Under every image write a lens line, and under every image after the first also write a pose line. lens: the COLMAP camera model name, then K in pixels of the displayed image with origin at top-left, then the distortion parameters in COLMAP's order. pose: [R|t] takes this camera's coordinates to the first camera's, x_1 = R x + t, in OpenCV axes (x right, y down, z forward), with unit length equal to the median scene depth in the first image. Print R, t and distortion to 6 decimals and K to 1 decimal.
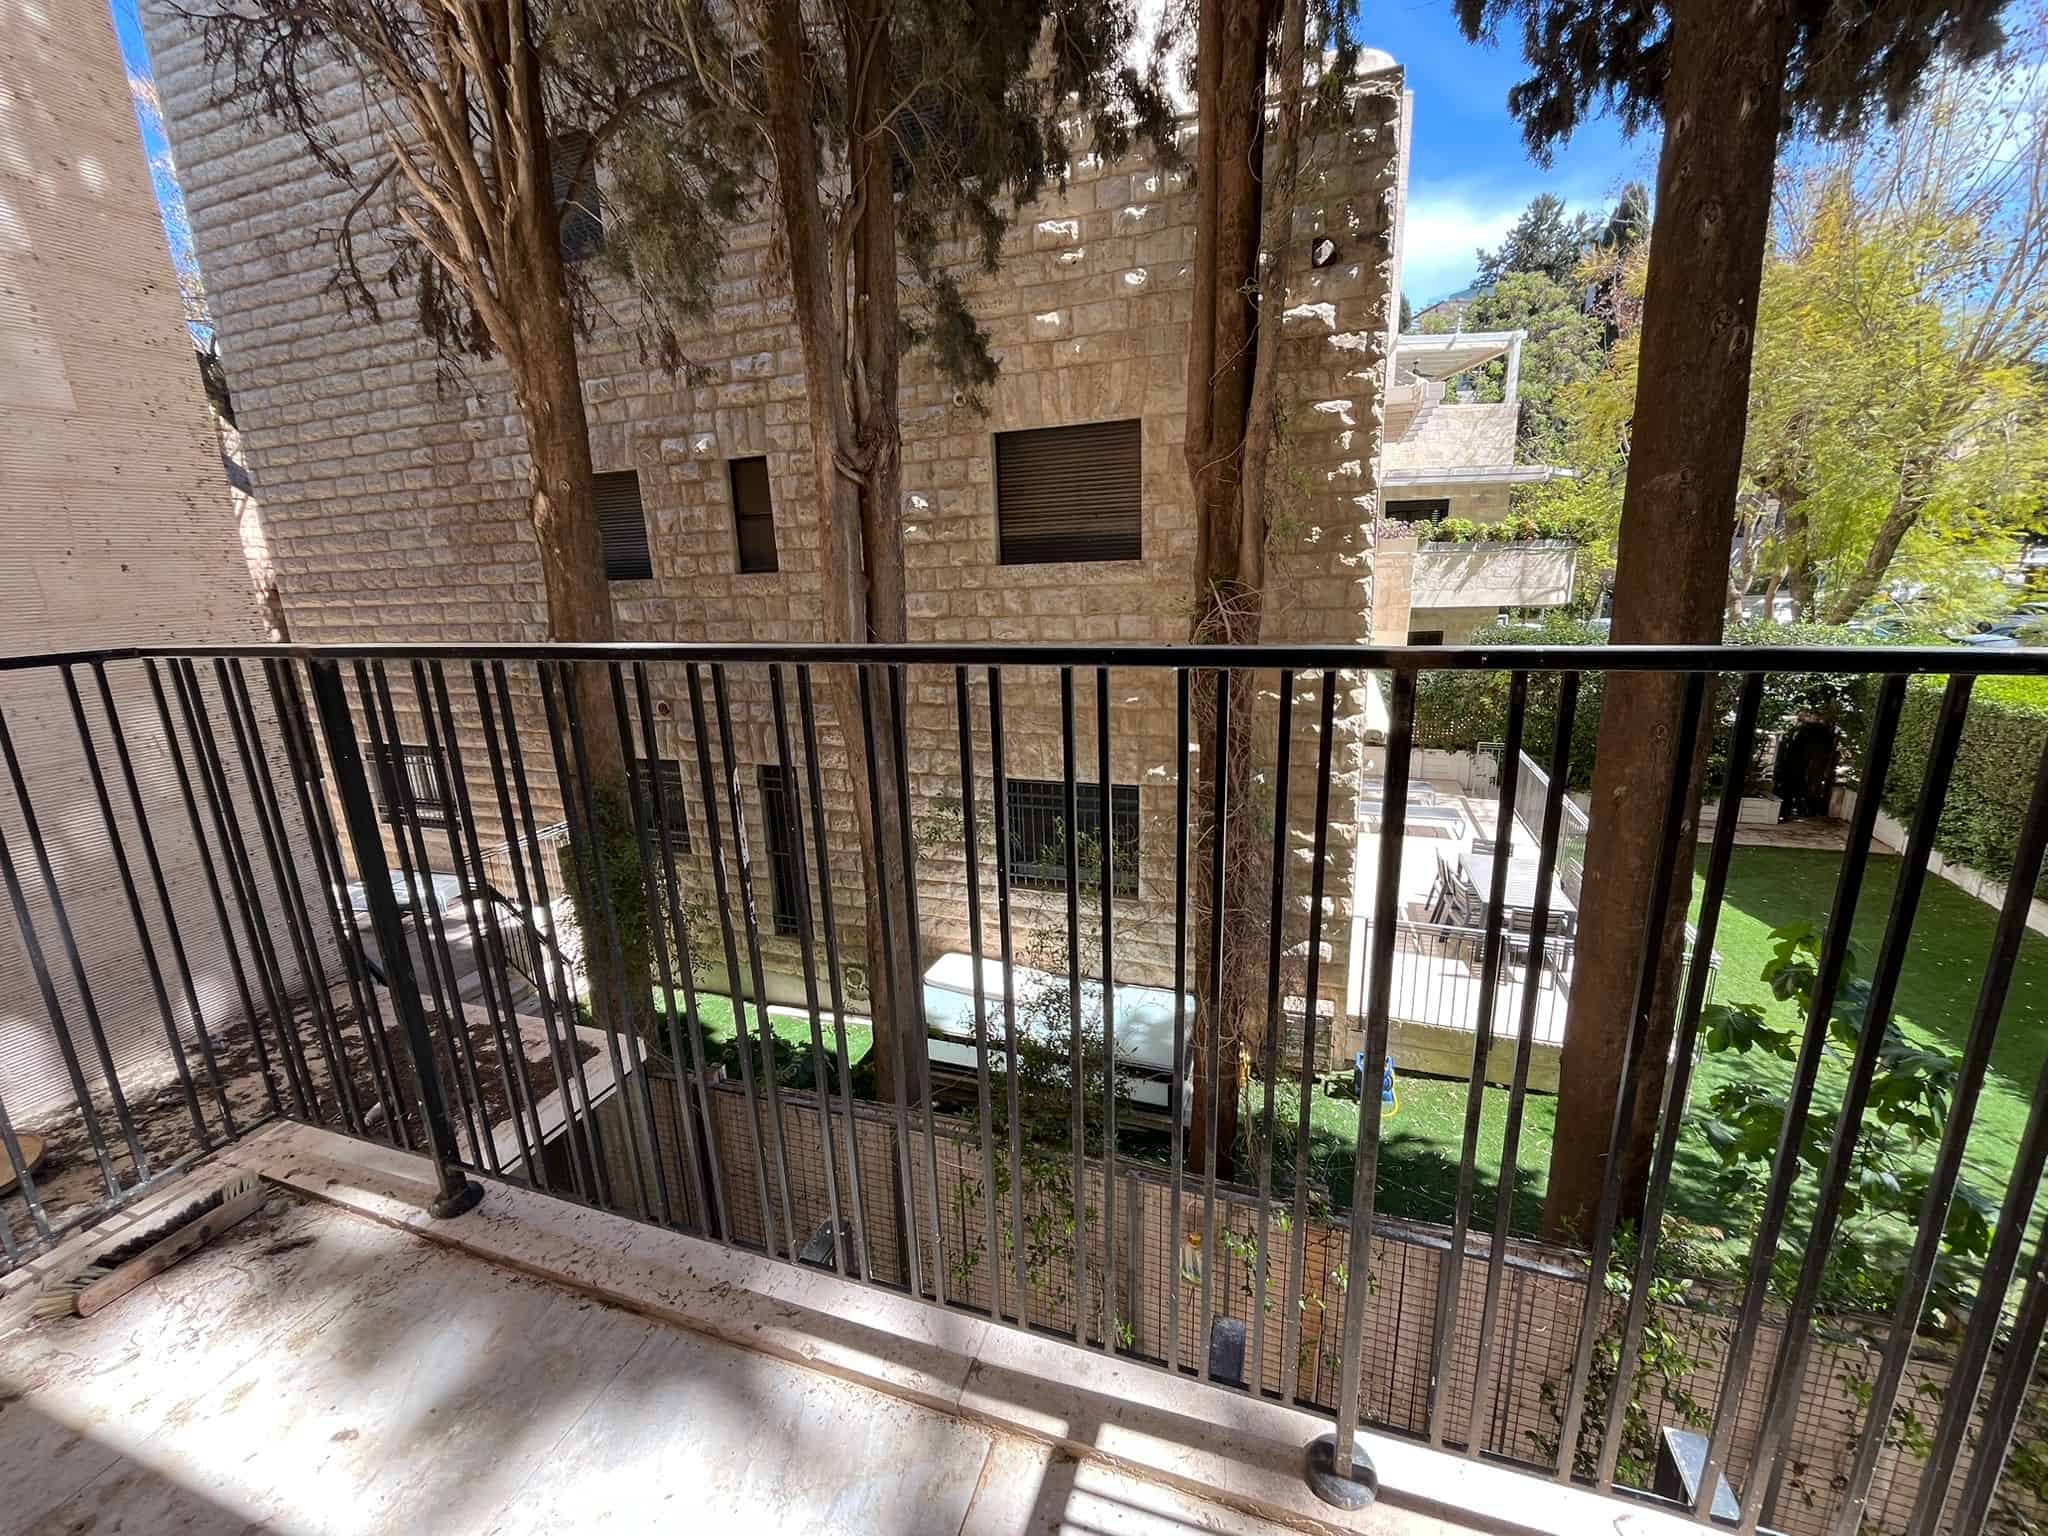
lens RADIAL K [[826.6, 0, 1023.6], [0, 826.6, 768.1], [0, 0, 1]] dist [-0.000435, -0.000029]
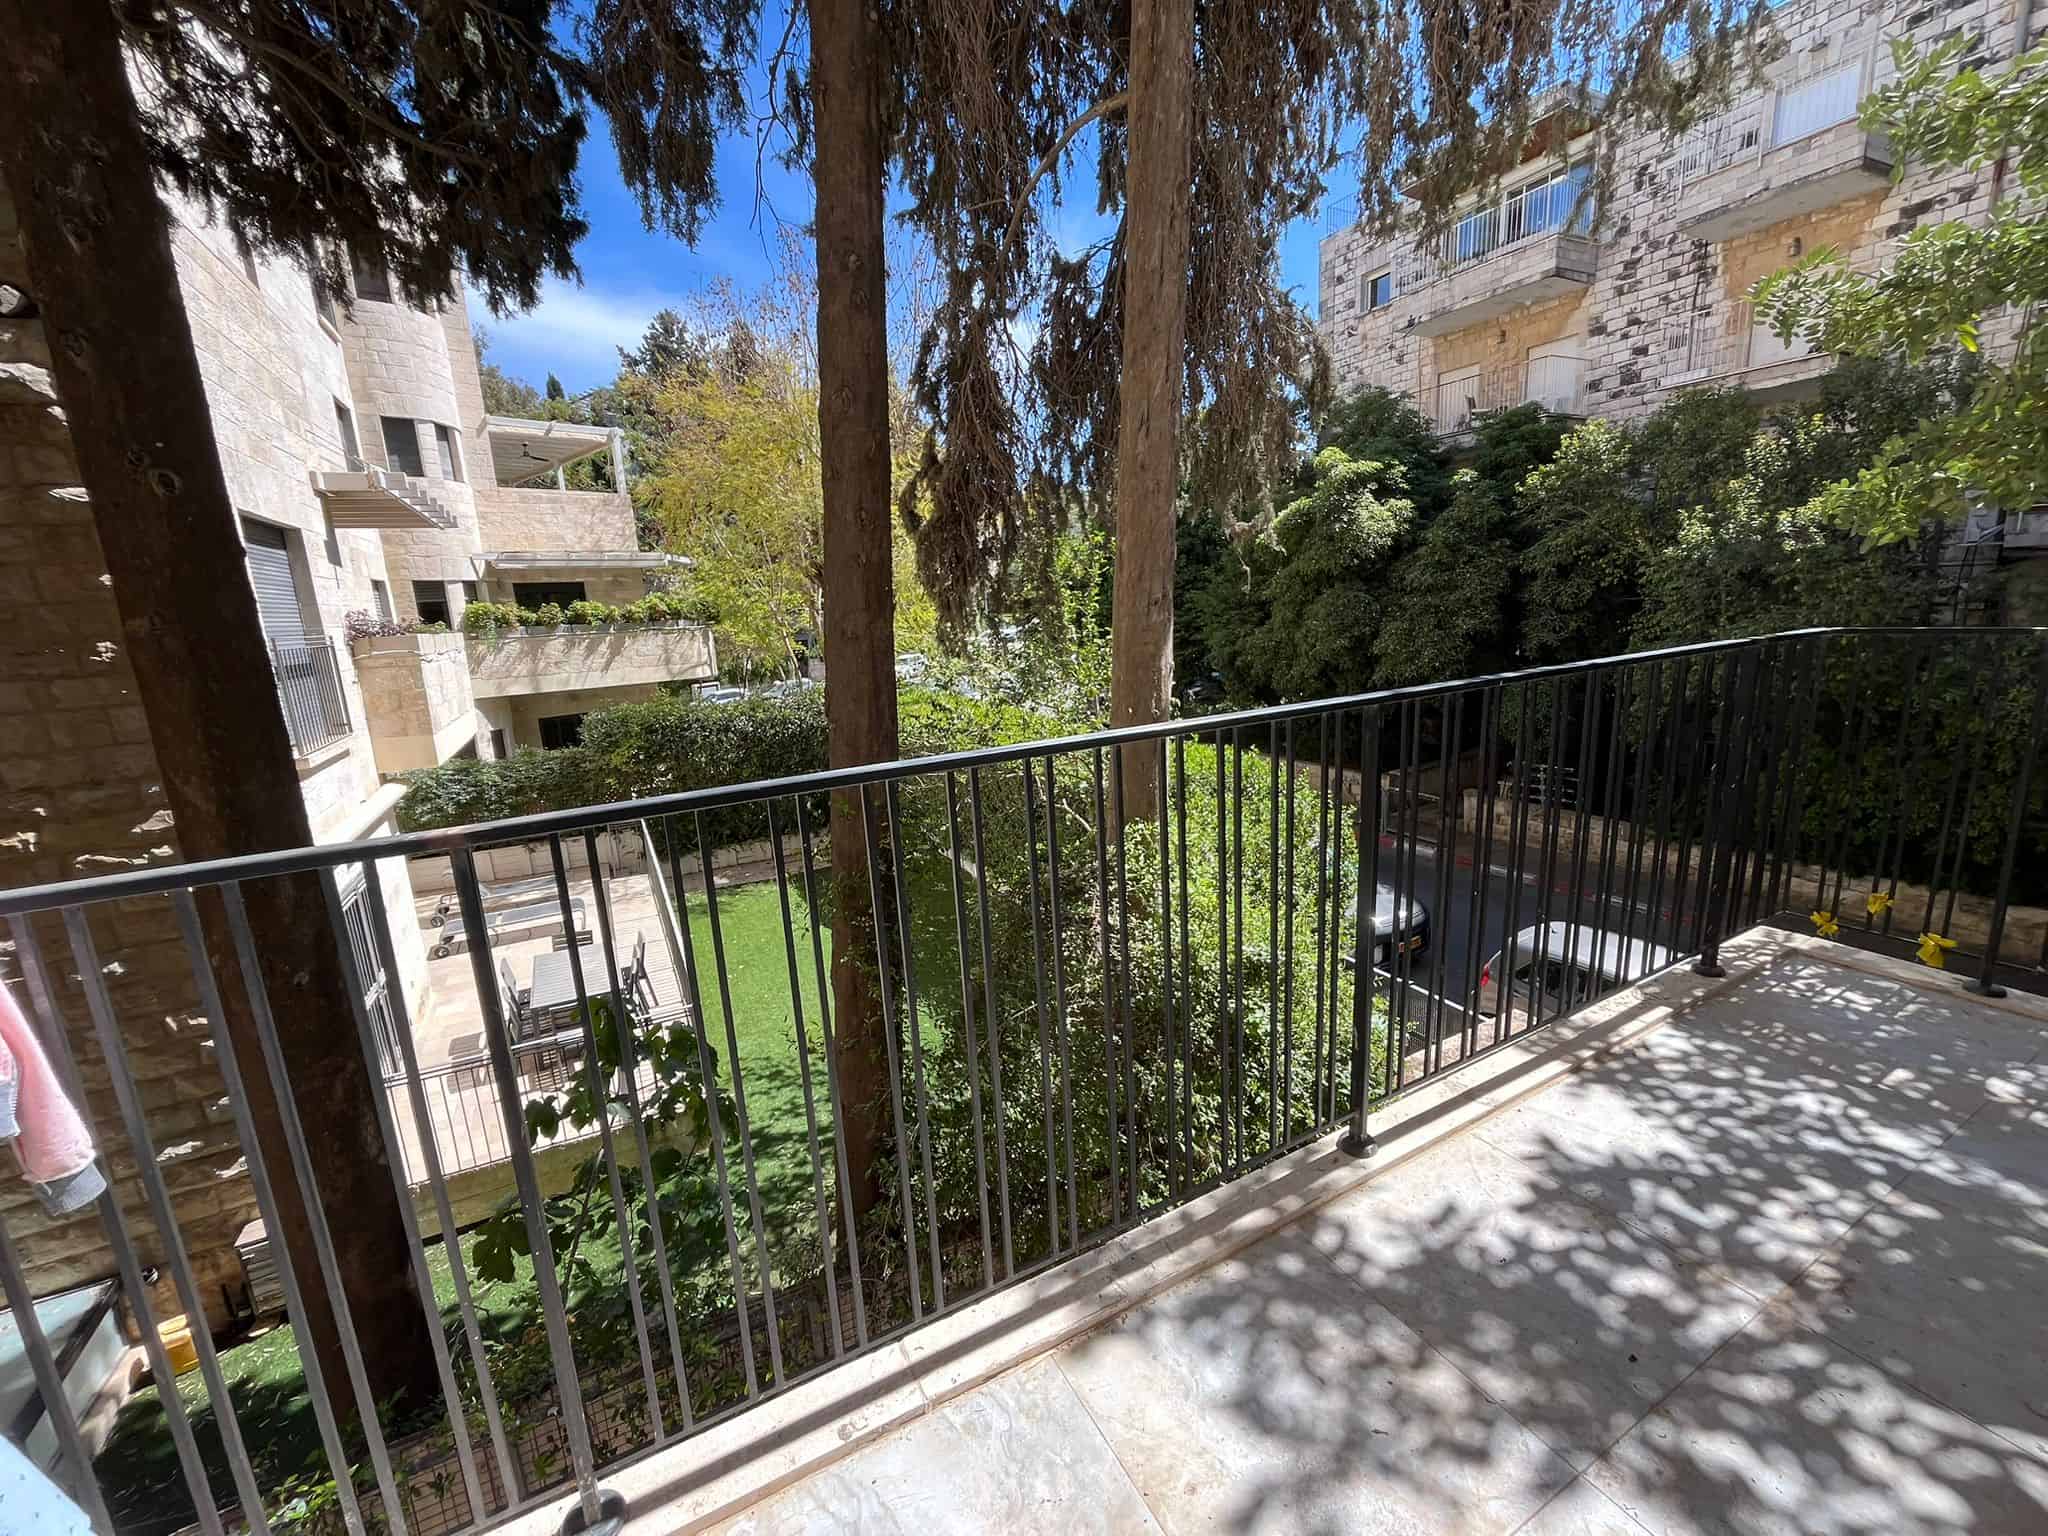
lens RADIAL K [[826.6, 0, 1023.2], [0, 826.6, 771.3], [0, 0, 1]] dist [-0.000435, -0.000029]
pose [[0.681378, -0.150369, 0.716319, 0.128124], [0.205216, 0.978663, 0.010233, 0.001129], [-0.702574, 0.140027, 0.697698, -0.052745]]
